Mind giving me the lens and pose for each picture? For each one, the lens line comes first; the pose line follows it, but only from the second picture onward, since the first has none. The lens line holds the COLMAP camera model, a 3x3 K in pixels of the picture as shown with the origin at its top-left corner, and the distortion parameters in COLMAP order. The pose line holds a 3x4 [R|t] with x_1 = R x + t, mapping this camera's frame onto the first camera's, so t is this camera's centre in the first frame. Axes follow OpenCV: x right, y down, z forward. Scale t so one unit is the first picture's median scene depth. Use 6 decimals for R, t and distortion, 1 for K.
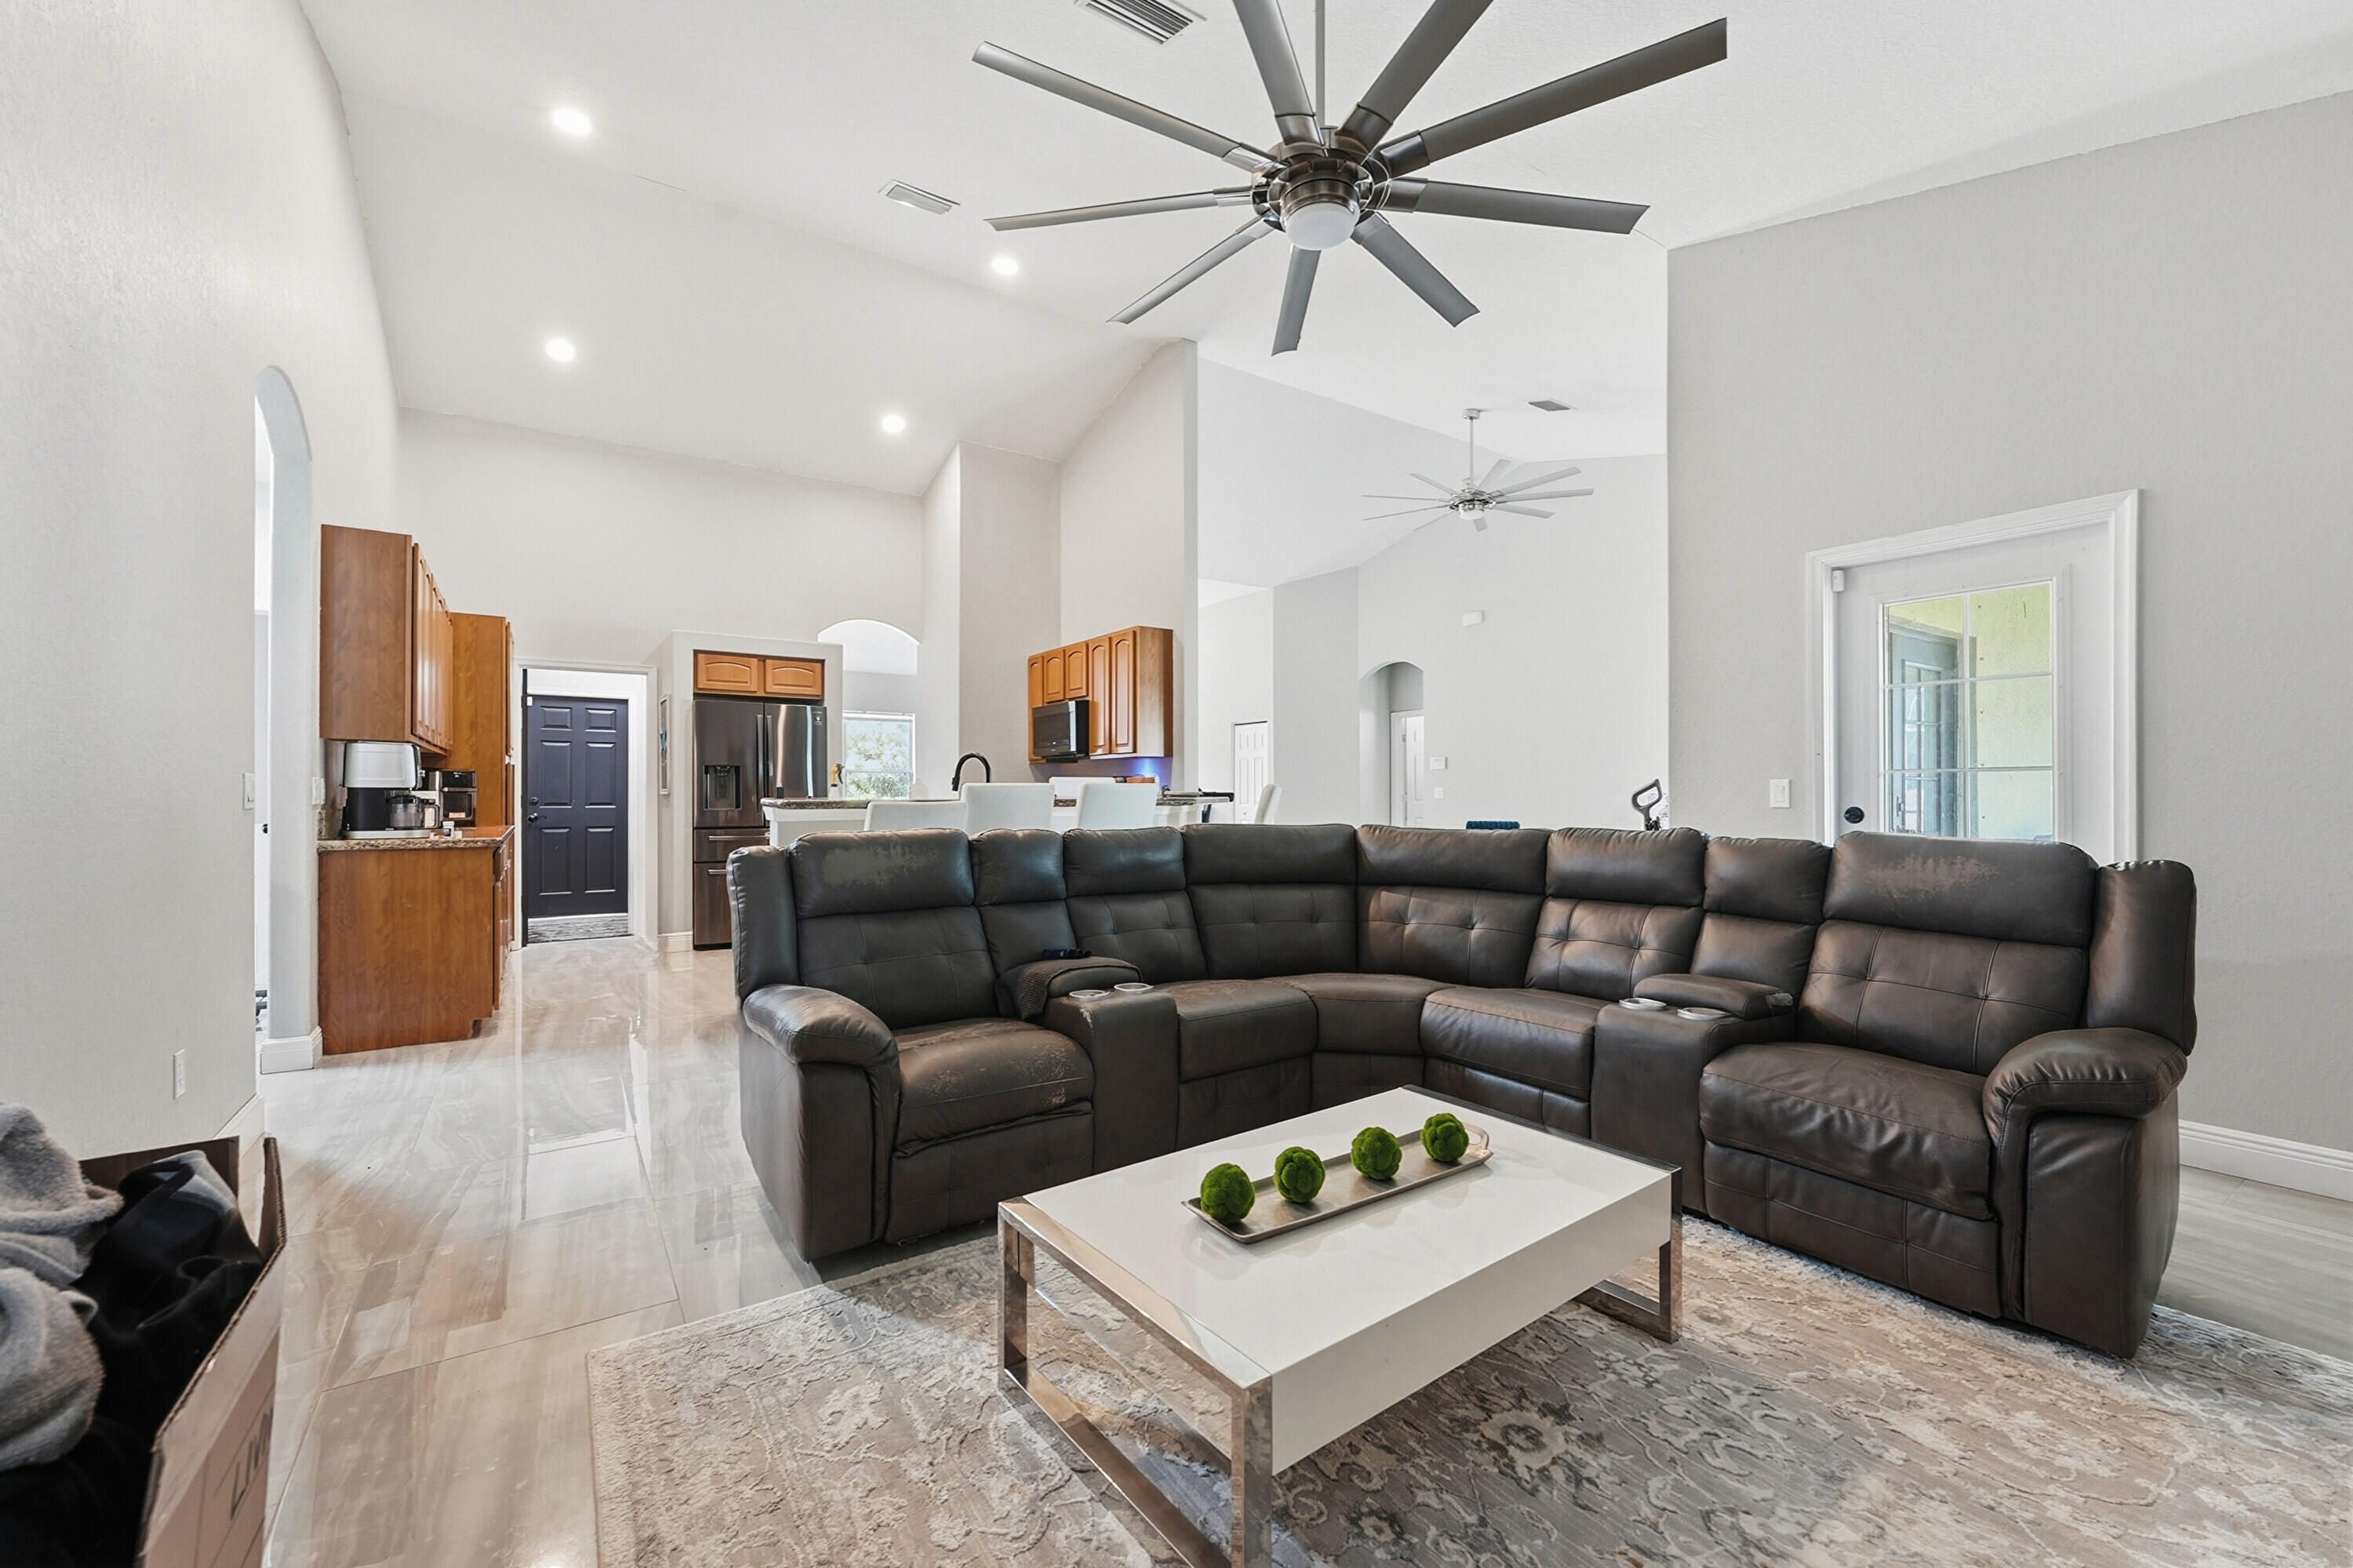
lens RADIAL K [[949.1, 0, 1169.6], [0, 949.1, 787.4], [0, 0, 1]] dist [-0.001588, -0.000063]
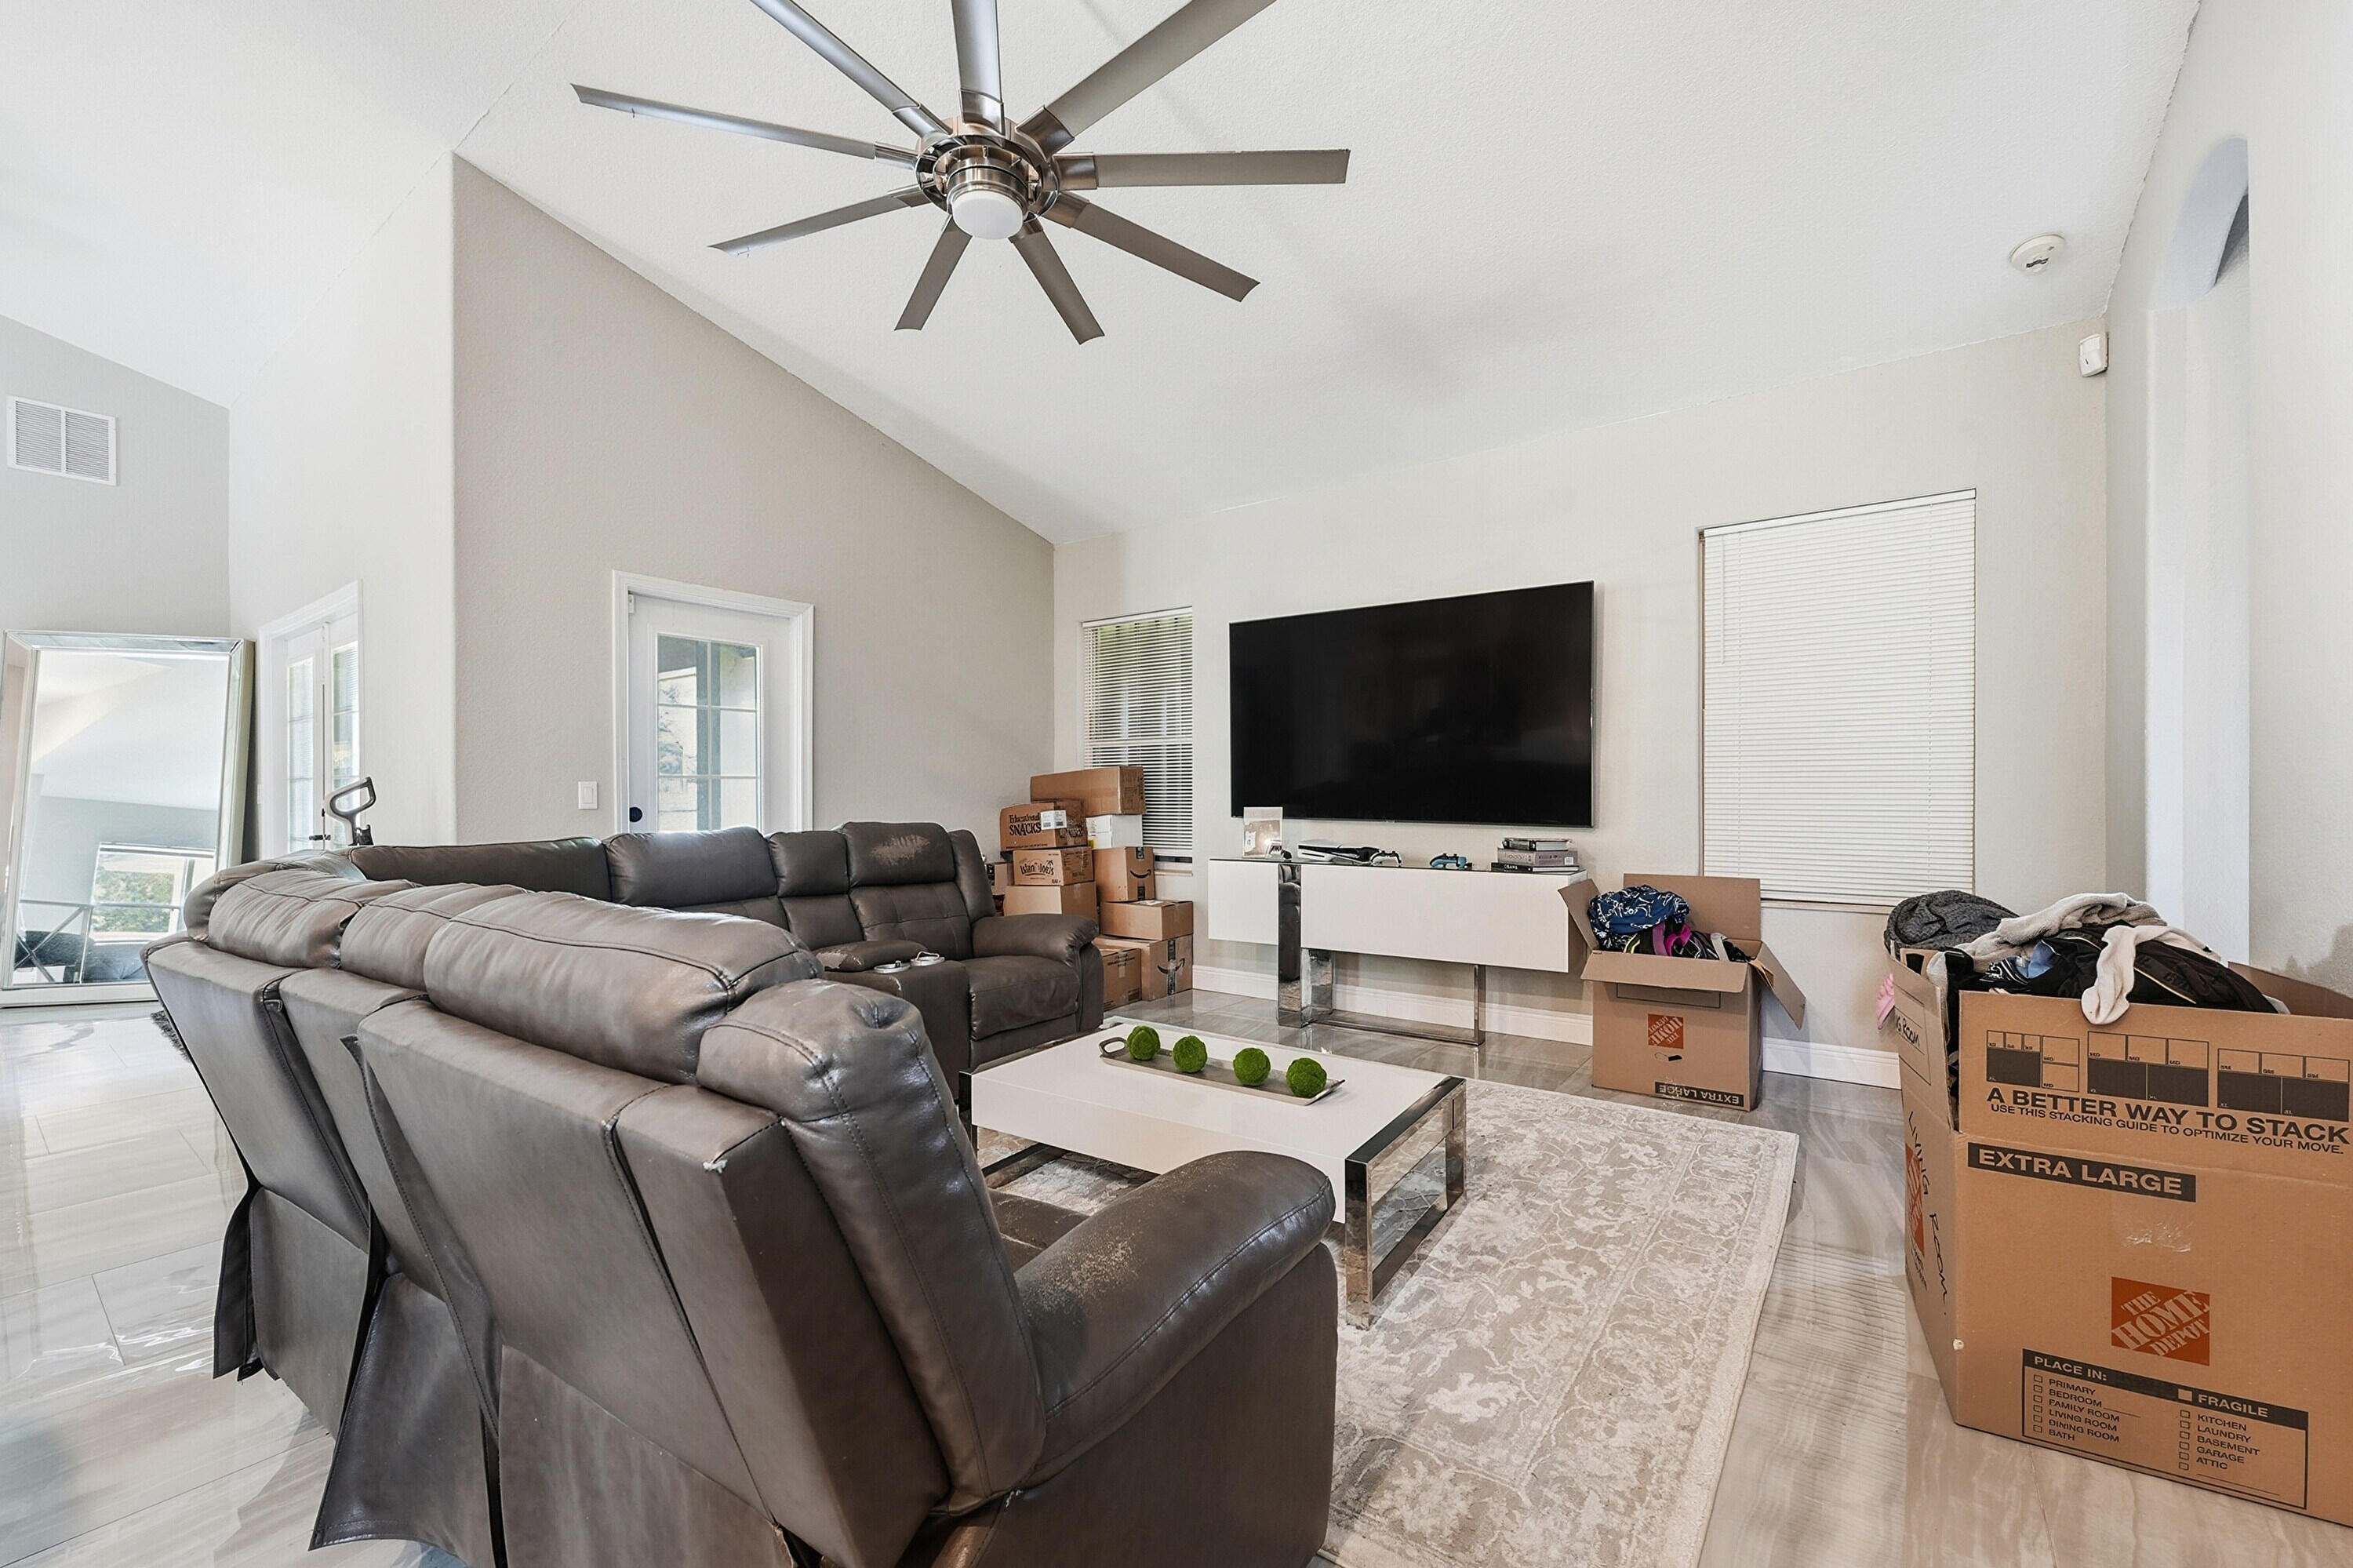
lens RADIAL K [[949.1, 0, 1199.5], [0, 949.1, 794.9], [0, 0, 1]] dist [-0.001588, -0.000063]
pose [[-0.361396, 0.004349, 0.932402, -0.332101], [-0.003461, 0.999976, -0.006005, 0.005924], [-0.932406, -0.005398, -0.361372, 0.462409]]
